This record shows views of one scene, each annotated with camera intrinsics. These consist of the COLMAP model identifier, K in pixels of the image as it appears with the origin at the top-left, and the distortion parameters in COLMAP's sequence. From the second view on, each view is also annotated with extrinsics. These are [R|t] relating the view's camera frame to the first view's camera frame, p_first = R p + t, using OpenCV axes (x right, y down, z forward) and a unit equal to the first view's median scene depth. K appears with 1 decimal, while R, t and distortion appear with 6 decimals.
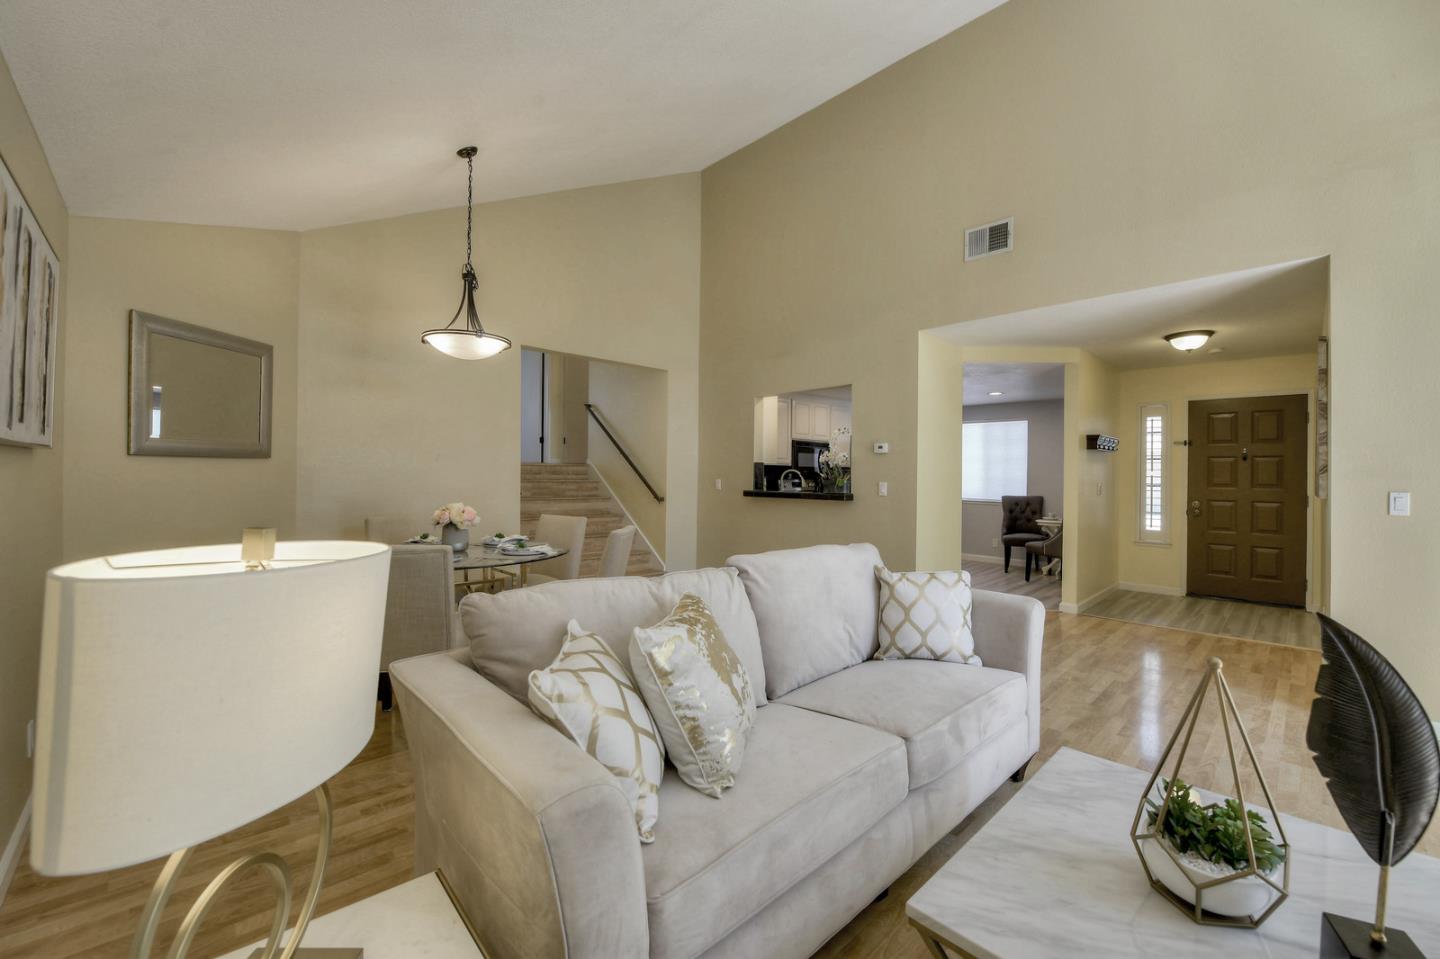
lens RADIAL K [[577.3, 0, 732.1], [0, 577.3, 471.5], [0, 0, 1]] dist [-0.020609, -0.000312]
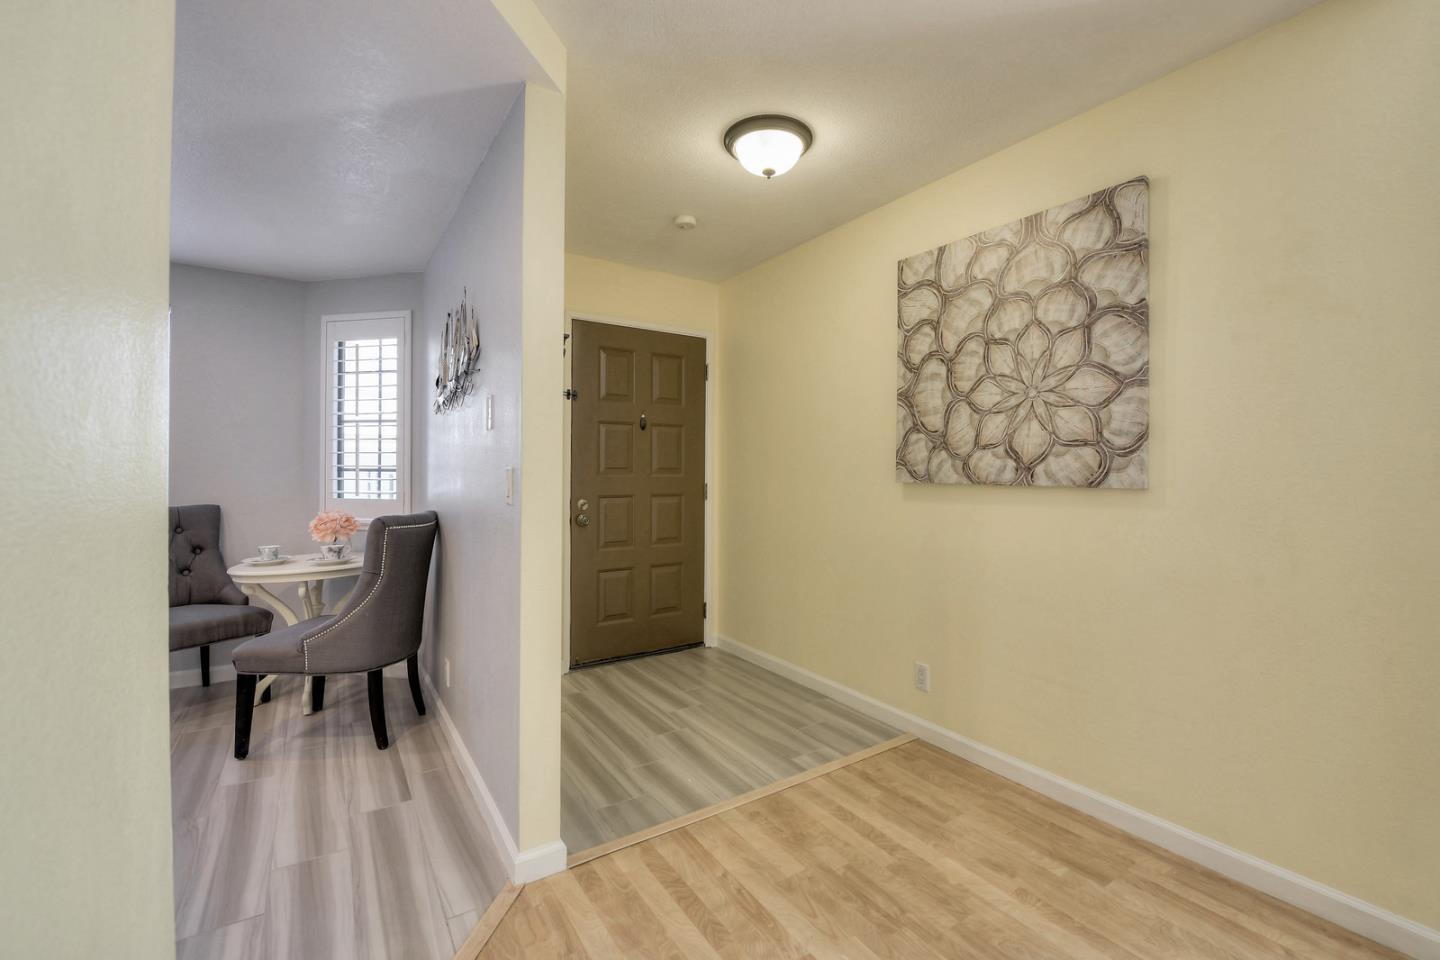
lens RADIAL K [[605.3, 0, 717.8], [0, 605.3, 471.9], [0, 0, 1]] dist [-0.013319, -0.000584]
pose [[0.193010, -0.015385, 0.981076, 0.253836], [-0.007421, 0.999826, 0.017139, 0.013656], [-0.981169, -0.010588, 0.192862, 0.749551]]
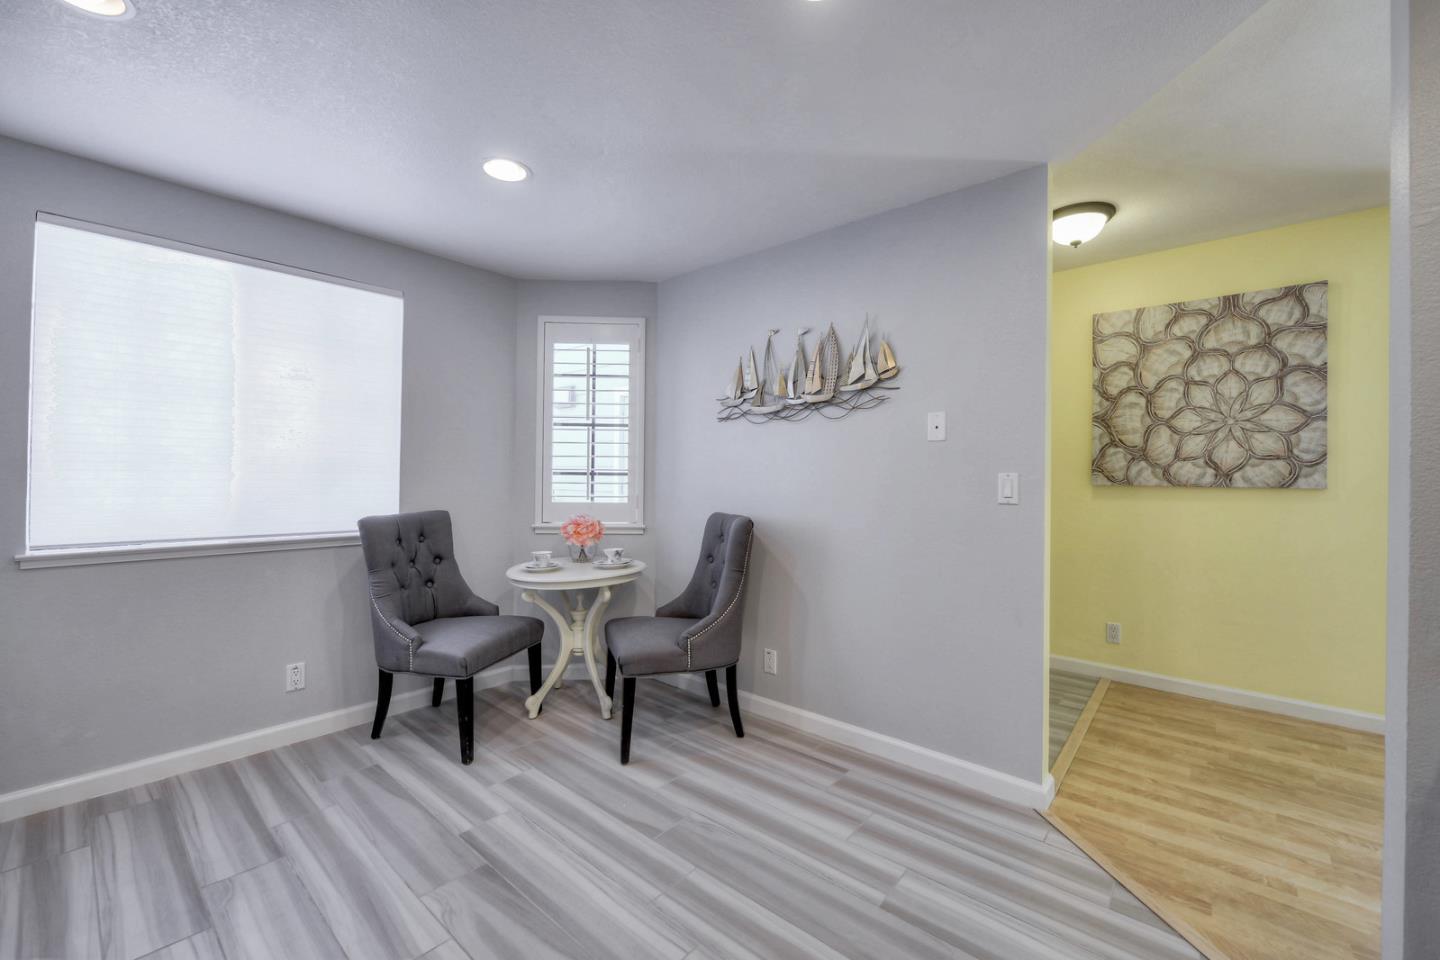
lens RADIAL K [[575.4, 0, 731.9], [0, 575.4, 473.7], [0, 0, 1]] dist [-0.012074, -0.000622]
pose [[-0.077818, -0.012494, 0.996889, 0.195101], [-0.014090, 0.999835, 0.011431, 0.015954], [-0.996868, -0.013156, -0.077981, 1.104977]]
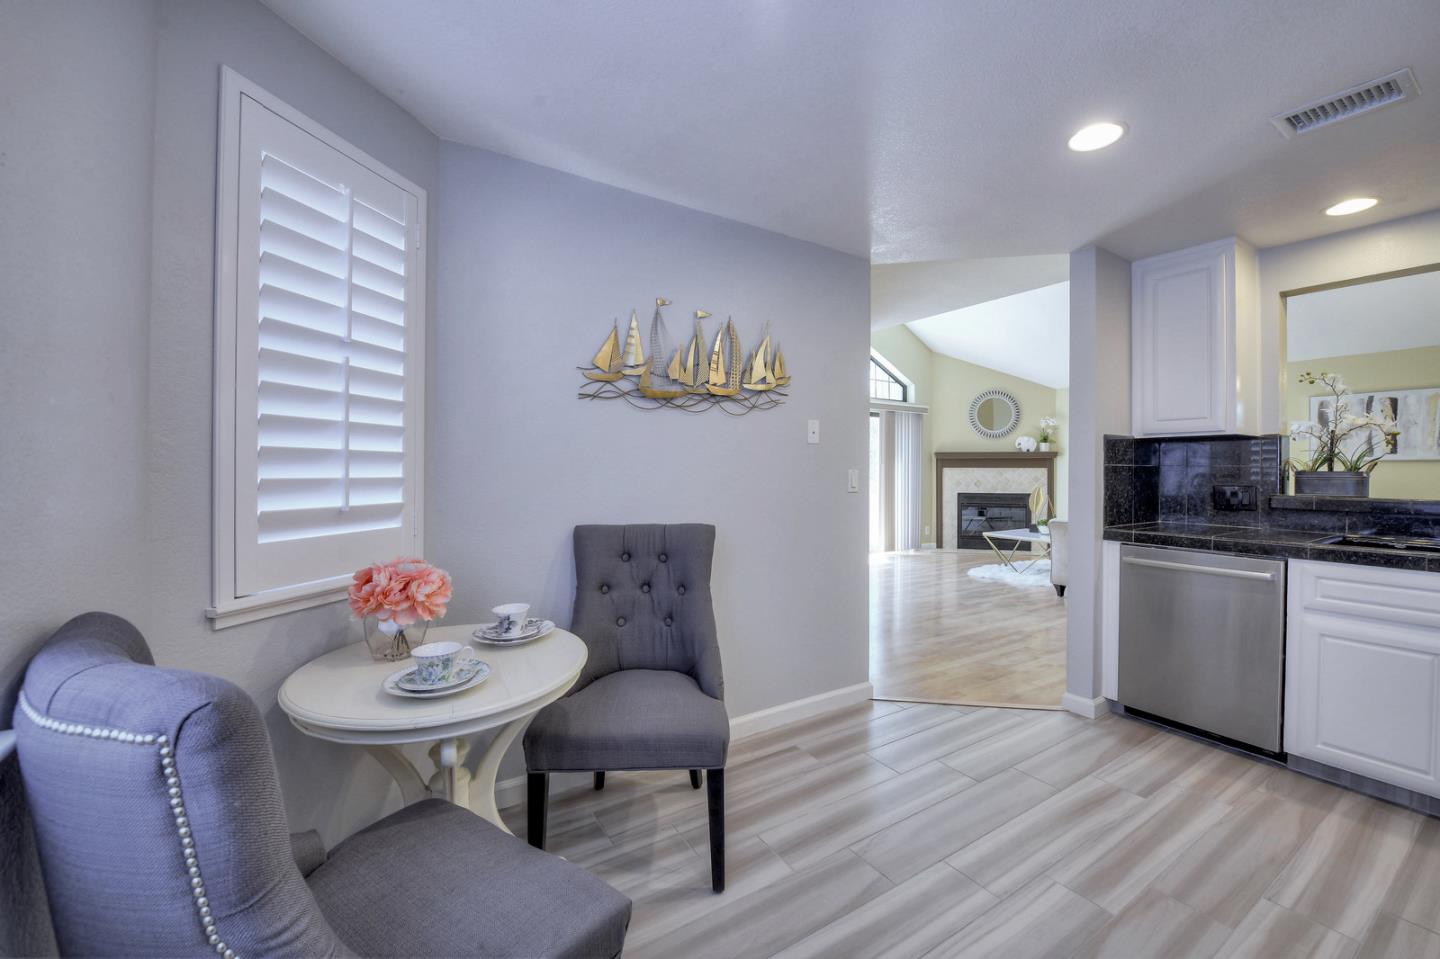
lens RADIAL K [[577.3, 0, 732.1], [0, 577.3, 471.5], [0, 0, 1]] dist [-0.020609, -0.000312]
pose [[-0.979676, -0.013101, 0.200159, 0.532360], [-0.014205, 0.999891, -0.004081, 0.022027], [-0.200084, -0.006842, -0.979755, 1.410173]]
